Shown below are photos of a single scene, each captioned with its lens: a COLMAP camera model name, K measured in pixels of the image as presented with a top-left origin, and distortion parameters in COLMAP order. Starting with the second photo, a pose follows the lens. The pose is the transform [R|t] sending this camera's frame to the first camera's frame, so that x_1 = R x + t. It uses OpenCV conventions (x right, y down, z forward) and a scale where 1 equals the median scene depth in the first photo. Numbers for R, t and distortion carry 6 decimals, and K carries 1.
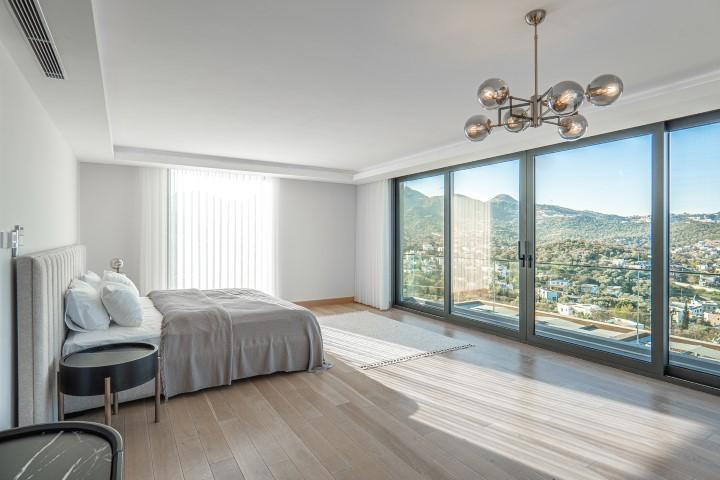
lens RADIAL K [[380.7, 0, 358.3], [0, 380.7, 241.5], [0, 0, 1]] dist [-0.024558, 0.002691]
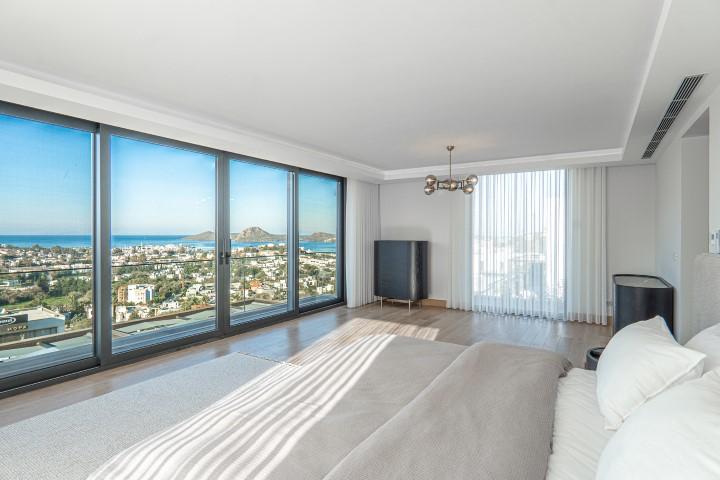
lens RADIAL K [[380.7, 0, 365.6], [0, 380.7, 236.6], [0, 0, 1]] dist [-0.024558, 0.002691]
pose [[-0.450045, -0.000890, 0.893005, -0.663135], [0.013789, 0.999873, 0.007945, -0.009919], [-0.892899, 0.015889, -0.449976, 1.141856]]
